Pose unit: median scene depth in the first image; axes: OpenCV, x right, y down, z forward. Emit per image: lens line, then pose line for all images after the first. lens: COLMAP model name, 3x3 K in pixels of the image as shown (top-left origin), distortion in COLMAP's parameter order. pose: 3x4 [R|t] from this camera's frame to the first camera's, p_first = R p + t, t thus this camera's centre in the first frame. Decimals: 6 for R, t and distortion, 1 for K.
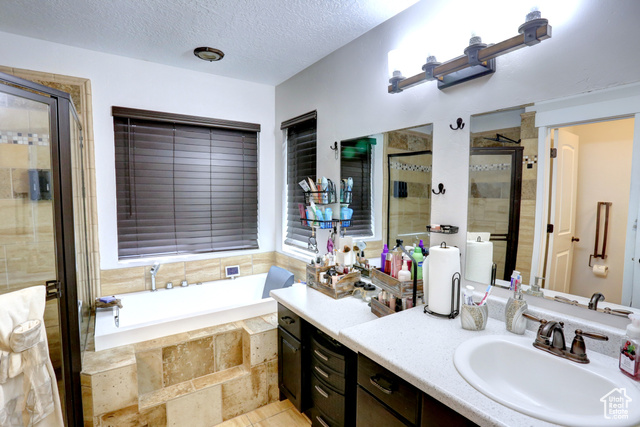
lens RADIAL K [[317.3, 0, 325.5], [0, 317.3, 213.2], [0, 0, 1]] dist [-0.080240, 0.029970]
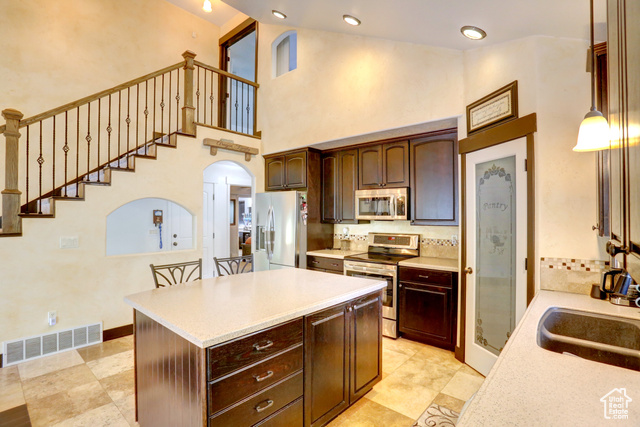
lens RADIAL K [[311.6, 0, 319.1], [0, 311.6, 215.8], [0, 0, 1]] dist [-0.112619, 0.059814]
pose [[0.971369, -0.005799, 0.237503, -0.050087], [0.022988, 0.997305, -0.069667, 0.353837], [-0.236460, 0.073132, 0.968885, -4.625206]]
